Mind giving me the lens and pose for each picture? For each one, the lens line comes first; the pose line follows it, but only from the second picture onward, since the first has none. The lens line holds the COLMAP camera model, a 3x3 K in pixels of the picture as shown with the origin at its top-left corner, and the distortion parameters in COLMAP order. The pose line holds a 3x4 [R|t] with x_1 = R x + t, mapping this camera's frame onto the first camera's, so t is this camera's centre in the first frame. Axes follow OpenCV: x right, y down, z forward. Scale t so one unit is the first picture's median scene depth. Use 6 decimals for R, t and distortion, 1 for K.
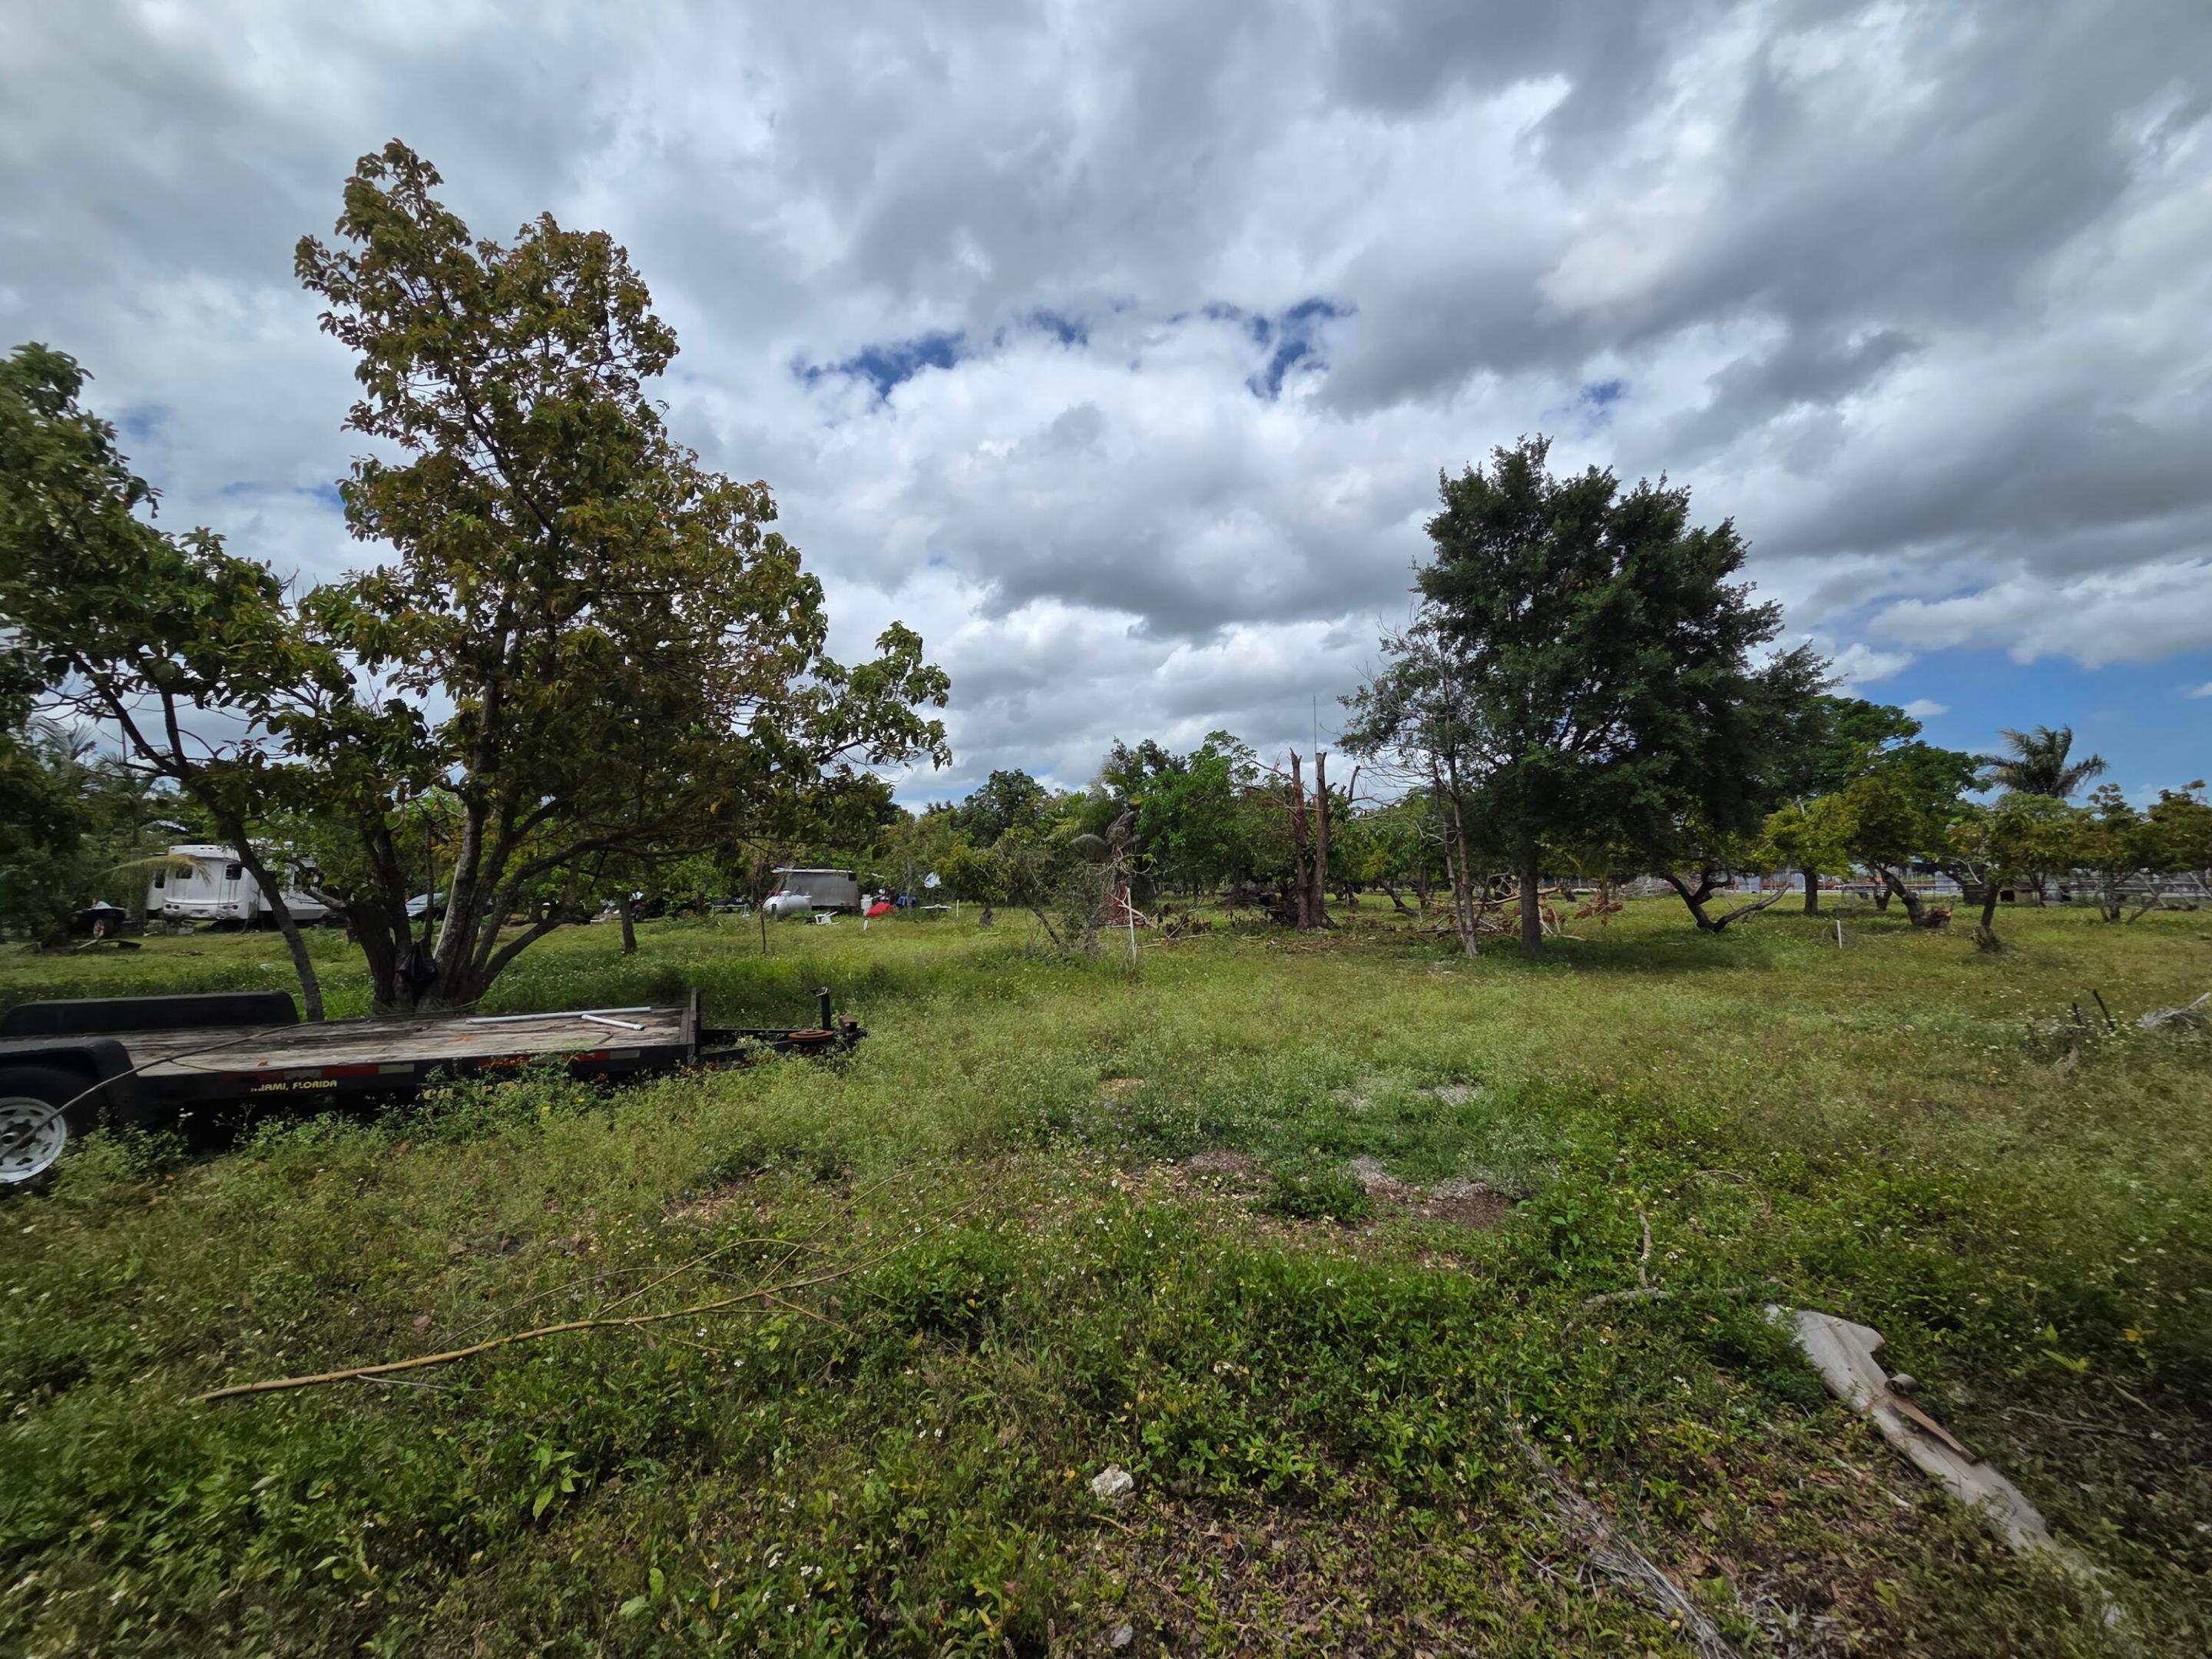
lens RADIAL K [[892.7, 0, 1108.7], [0, 892.7, 819.1], [0, 0, 1]] dist [-0.001642, -0.000737]
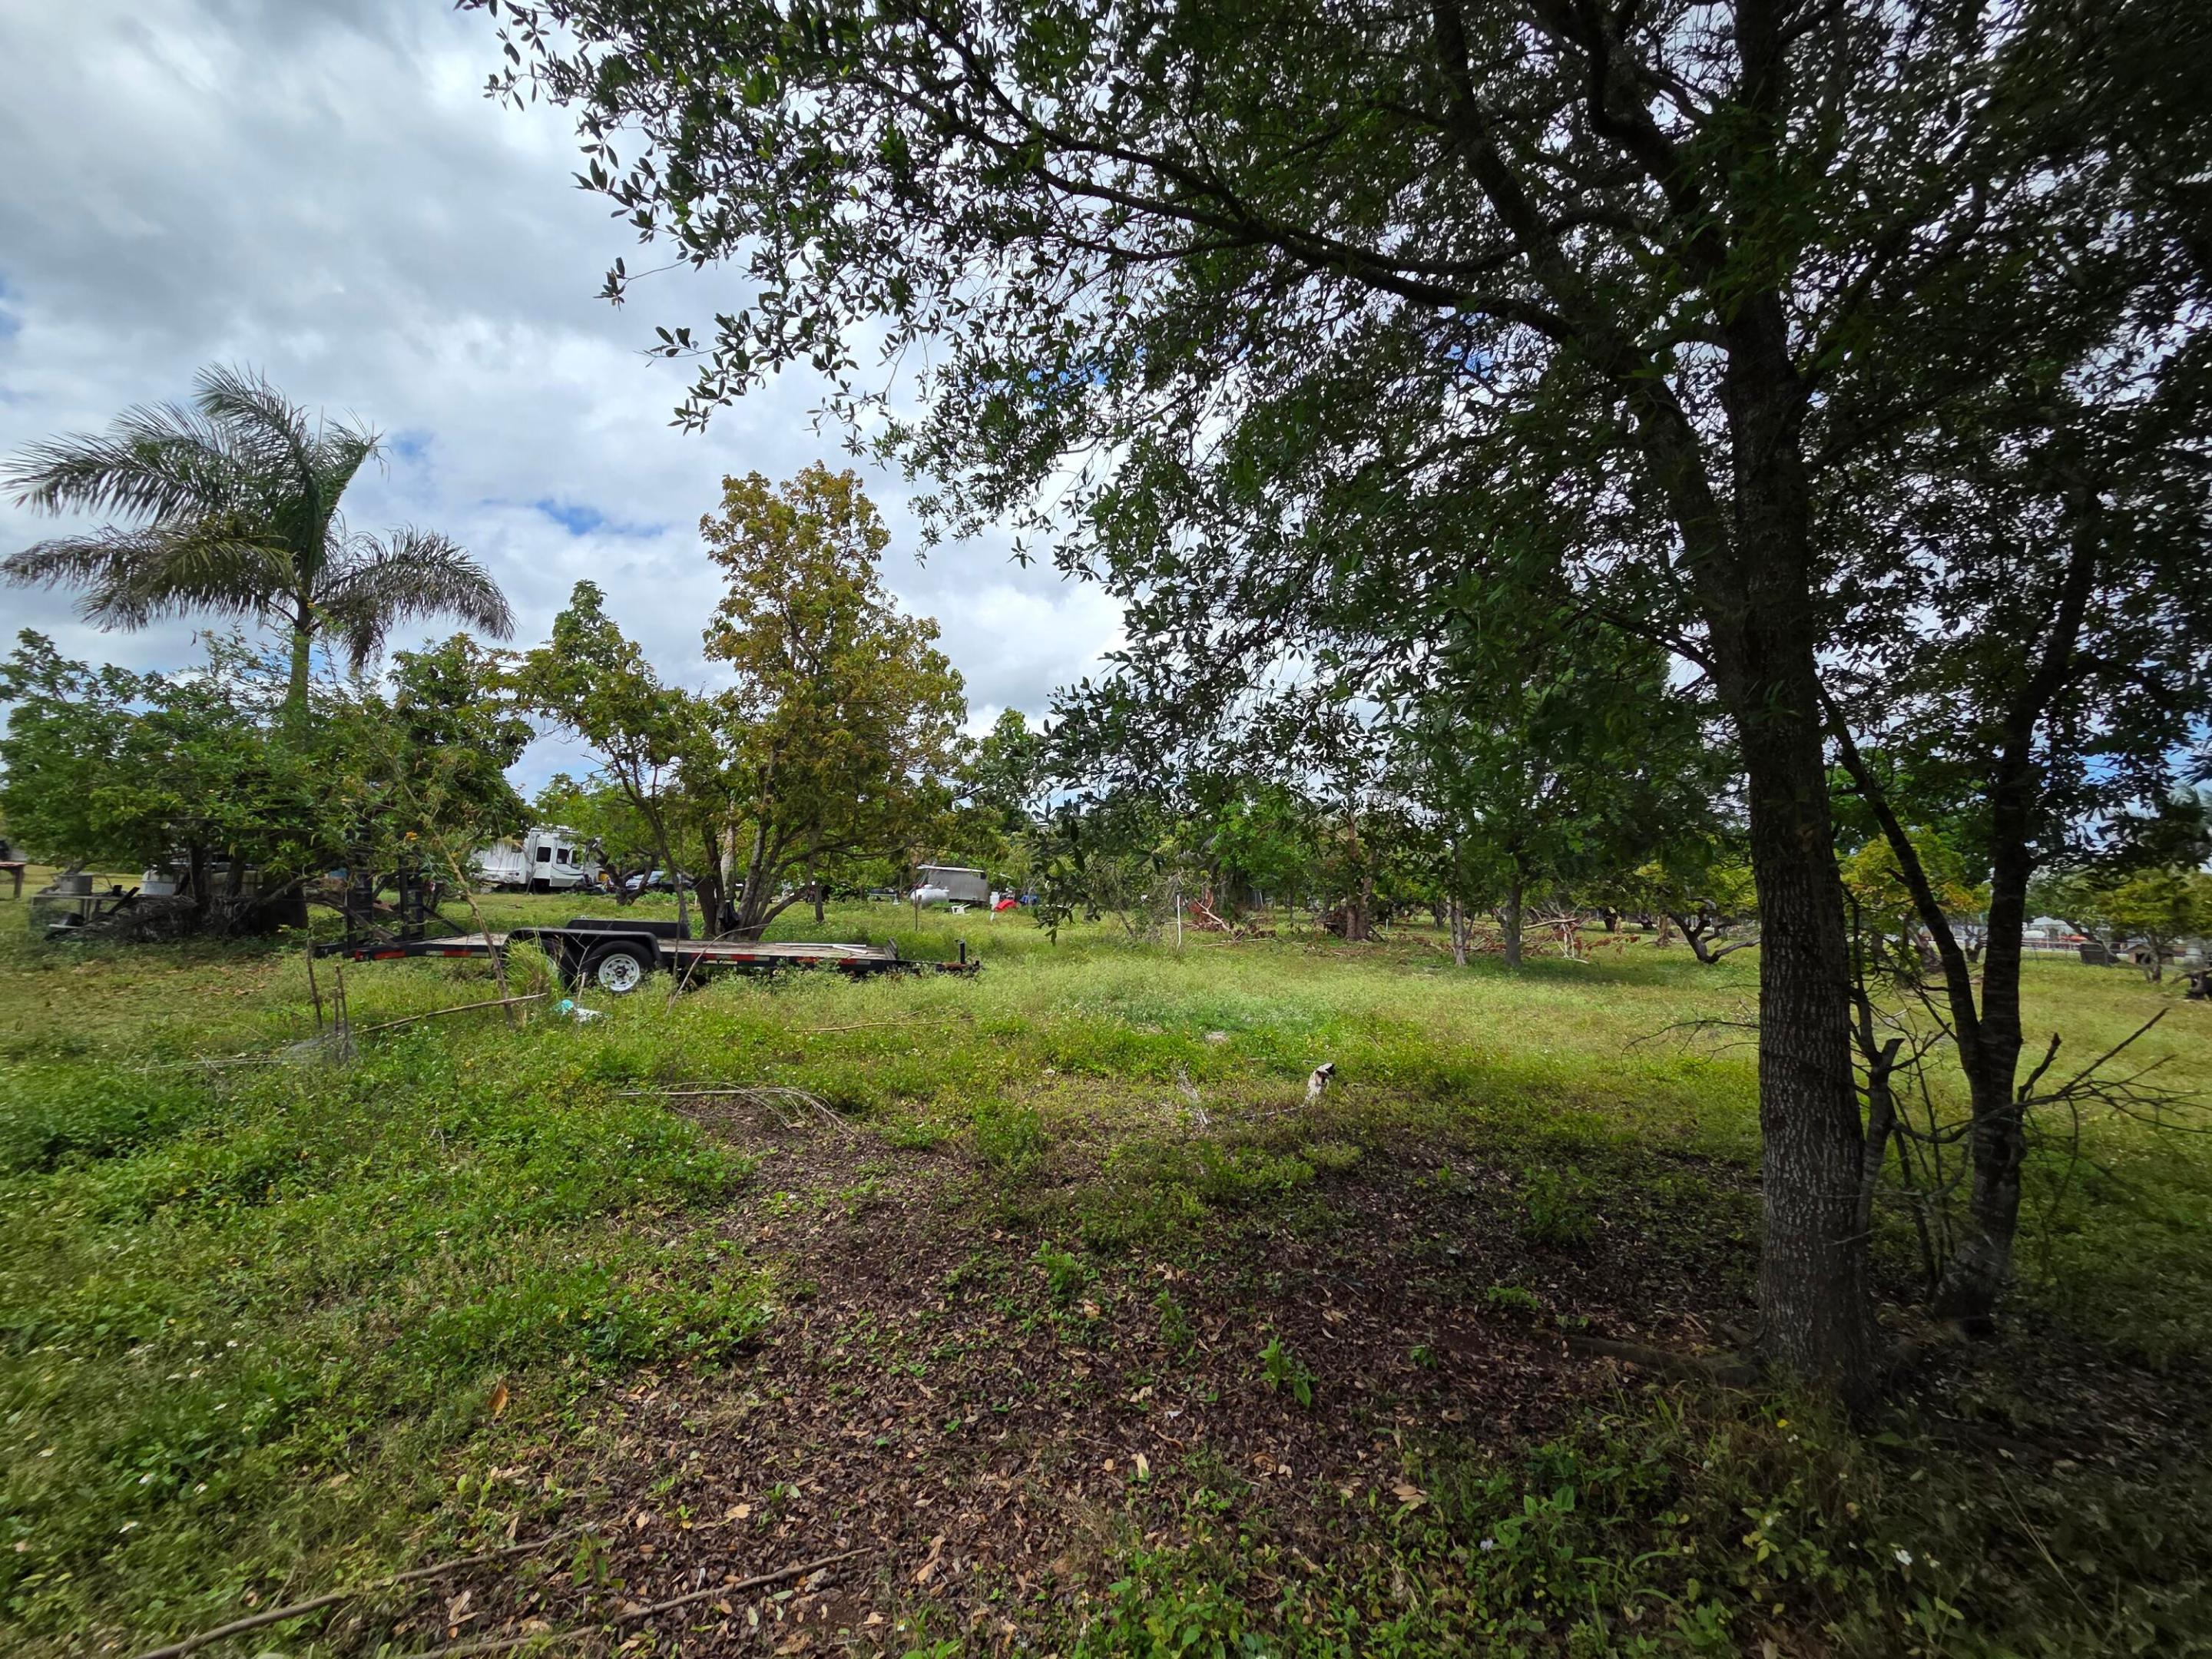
lens RADIAL K [[892.7, 0, 1122.1], [0, 892.7, 826.4], [0, 0, 1]] dist [-0.001642, -0.000737]
pose [[0.990568, 0.045865, -0.129120, 0.158358], [-0.046132, 0.998935, 0.000920, -0.037221], [0.129025, 0.005045, 0.991629, -0.533349]]
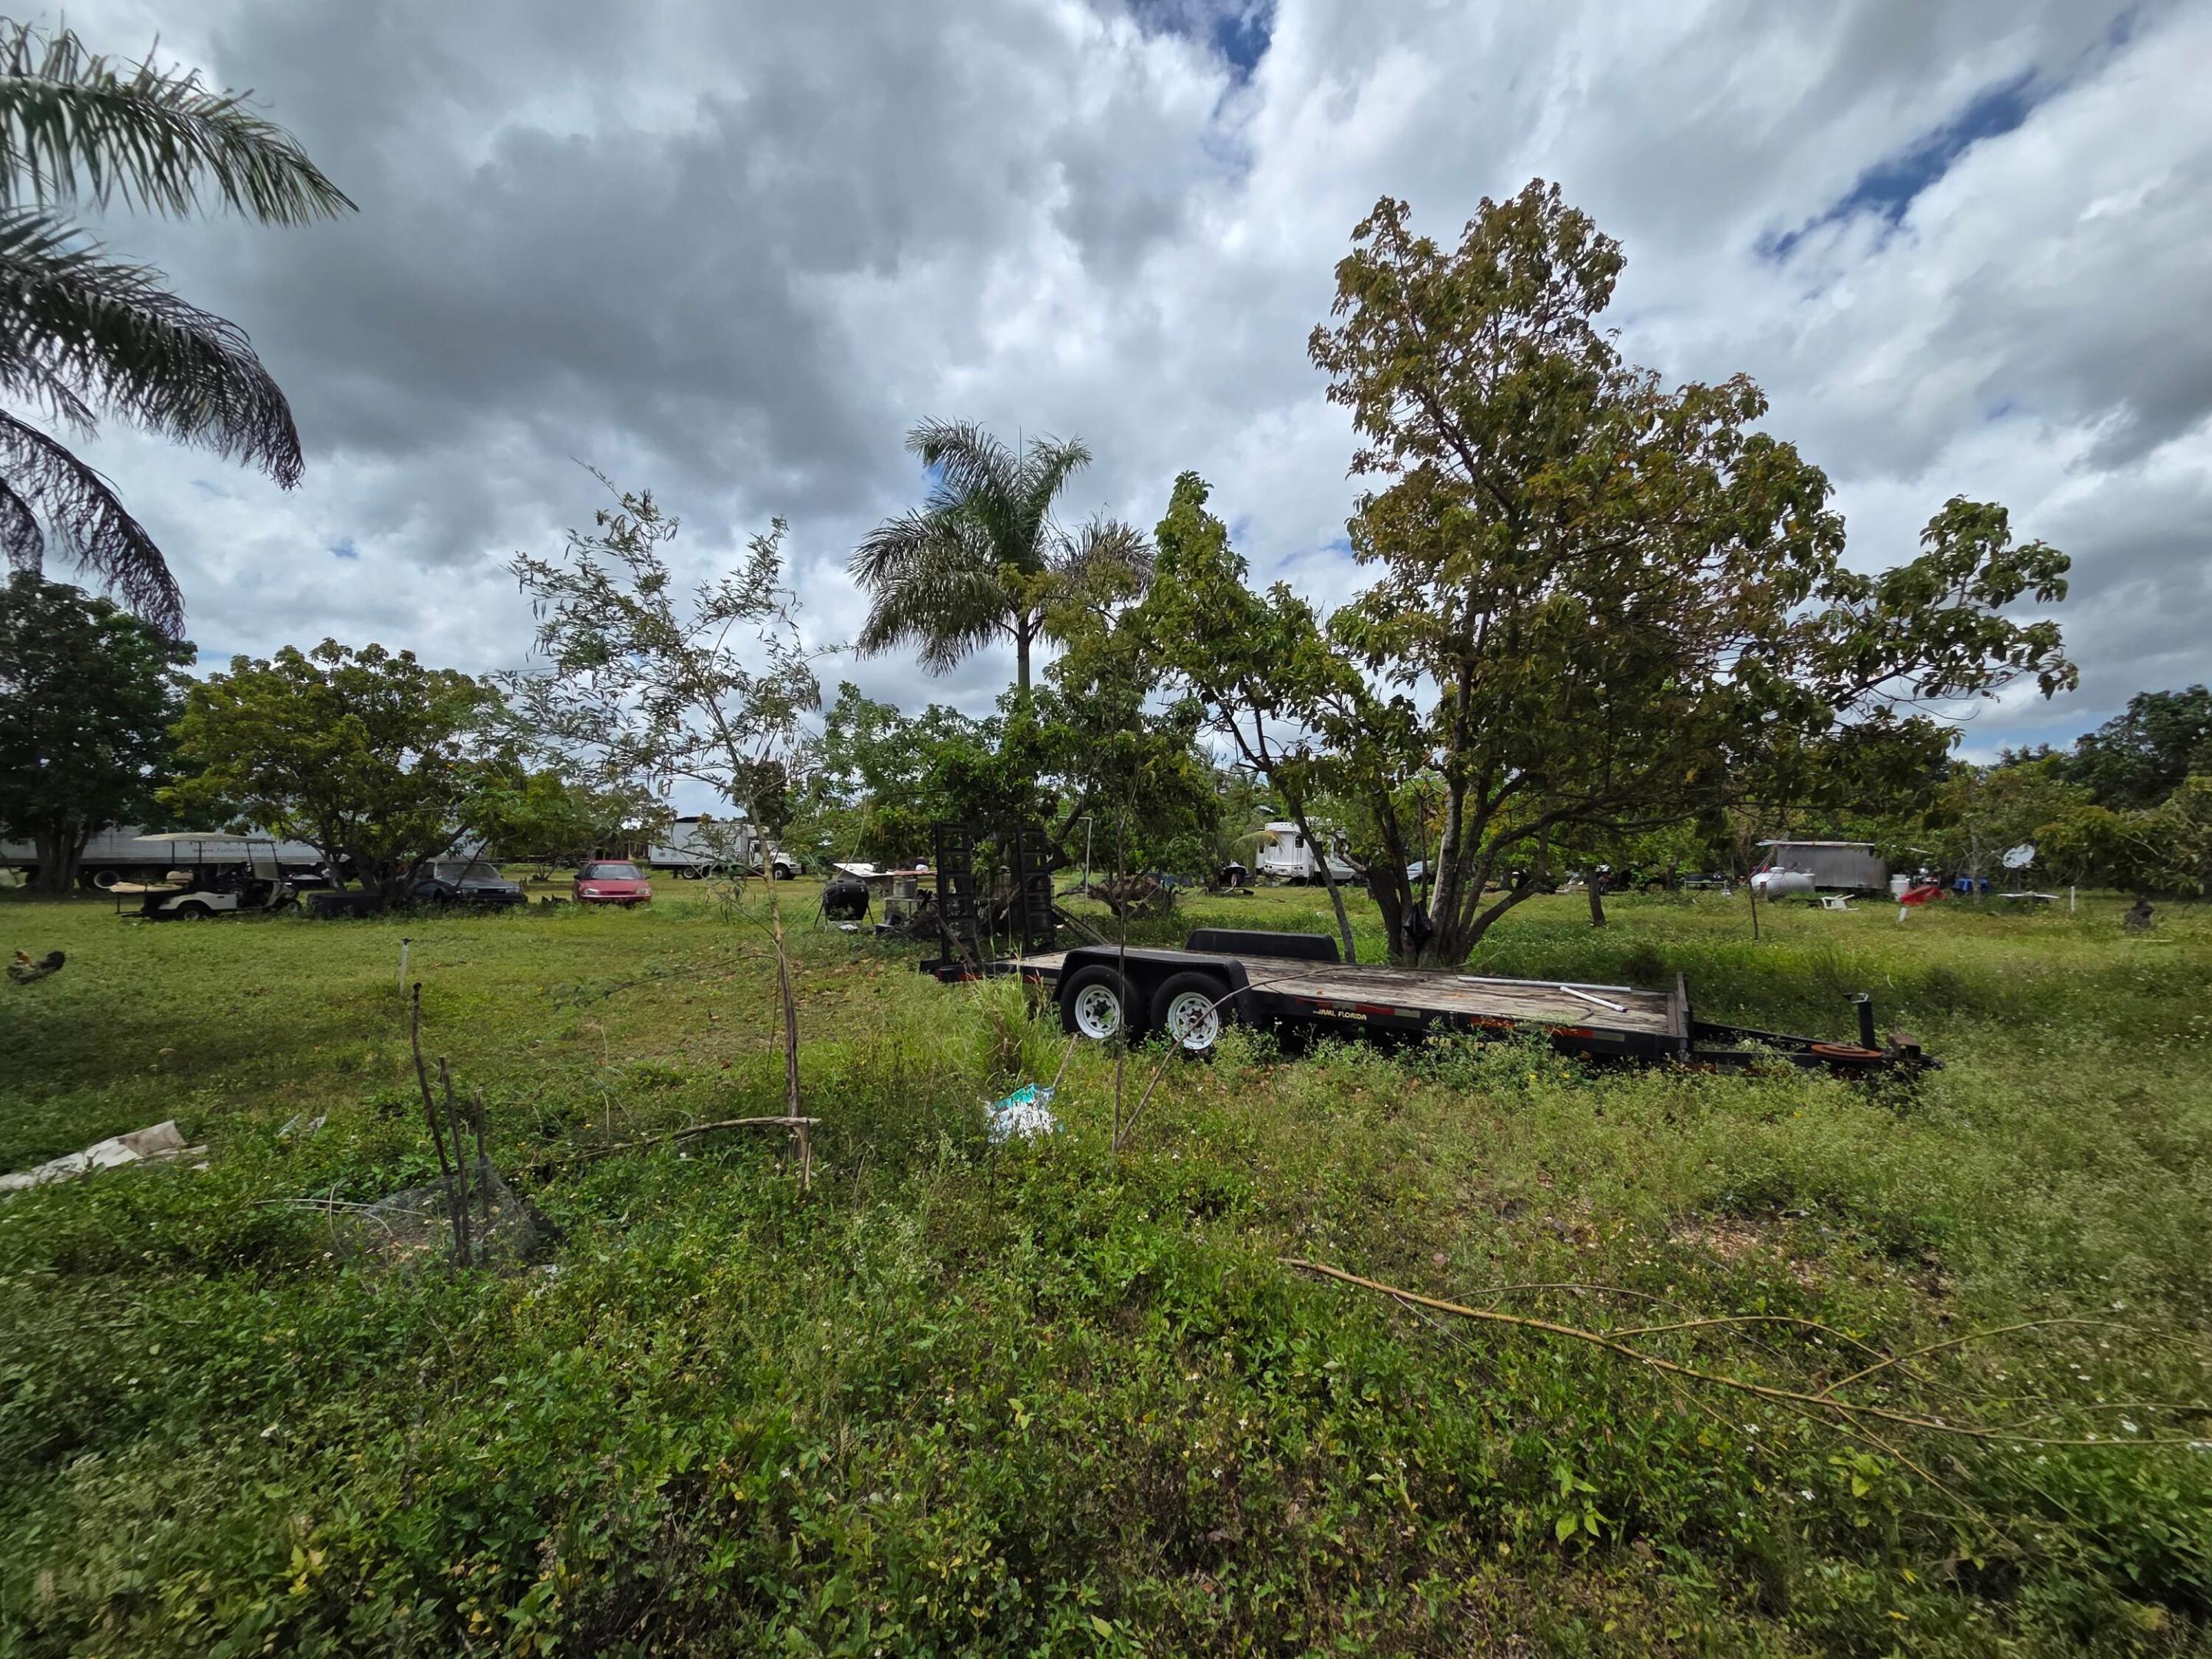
lens RADIAL K [[892.7, 0, 1113.4], [0, 892.7, 818.8], [0, 0, 1]] dist [-0.001642, -0.000737]
pose [[0.555644, -0.018062, -0.831224, -0.029052], [0.043954, 0.999004, 0.007675, 0.003010], [0.830258, -0.040800, 0.555885, 0.033222]]
